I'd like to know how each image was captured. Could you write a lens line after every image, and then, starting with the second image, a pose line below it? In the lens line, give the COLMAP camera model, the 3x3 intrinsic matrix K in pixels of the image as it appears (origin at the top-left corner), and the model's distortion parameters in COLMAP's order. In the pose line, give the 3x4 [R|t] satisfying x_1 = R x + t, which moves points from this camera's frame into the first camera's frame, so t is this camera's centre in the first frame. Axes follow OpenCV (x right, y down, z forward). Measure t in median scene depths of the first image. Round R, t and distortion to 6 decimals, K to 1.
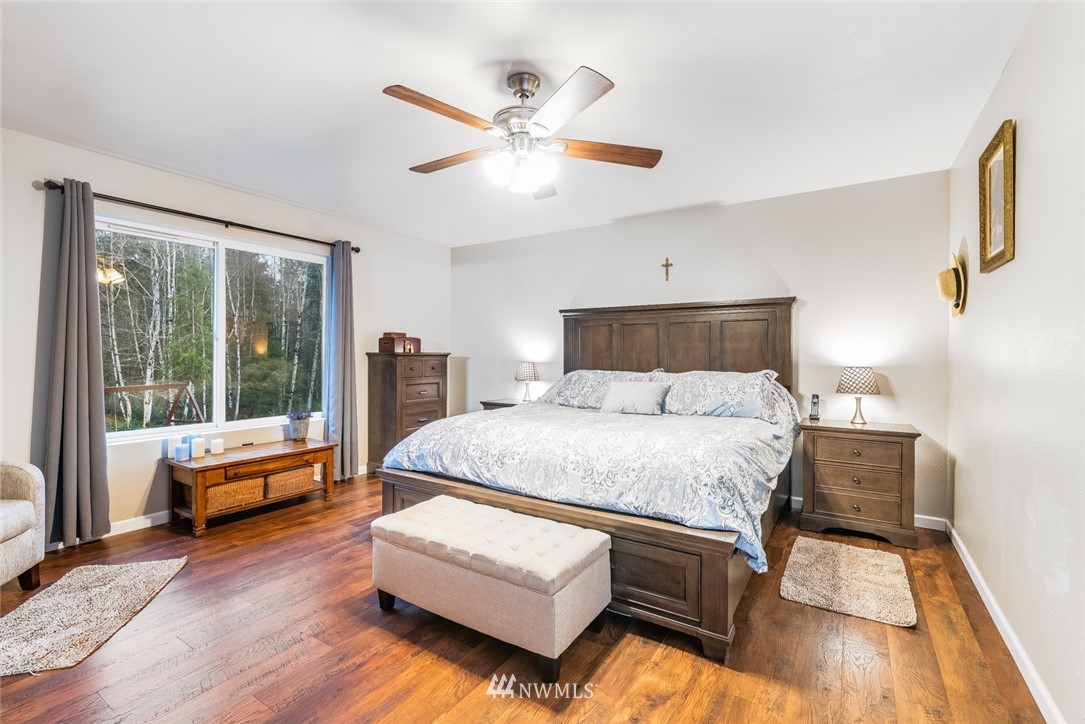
lens RADIAL K [[476.0, 0, 545.8], [0, 476.0, 357.4], [0, 0, 1]] dist [-0.004730, -0.000041]
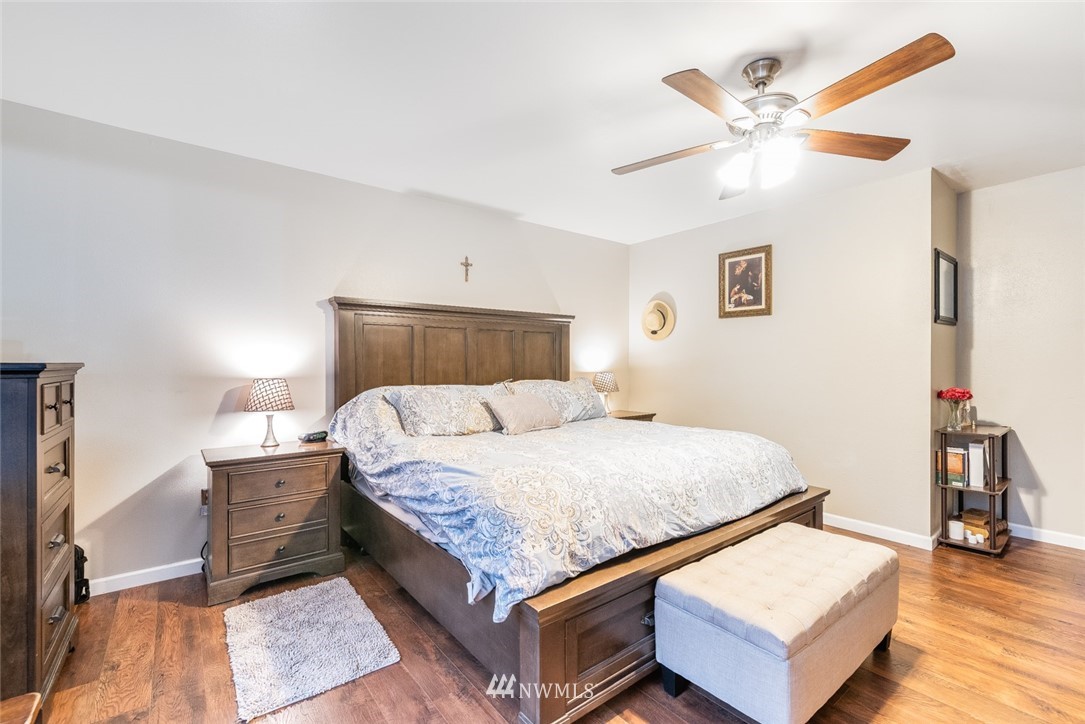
lens RADIAL K [[476.0, 0, 547.7], [0, 476.0, 361.7], [0, 0, 1]] dist [-0.004730, -0.000041]
pose [[0.321006, -0.002166, 0.947075, -0.597035], [0.007553, 0.999971, -0.000273, -0.009438], [-0.947047, 0.007241, 0.321013, 0.619841]]
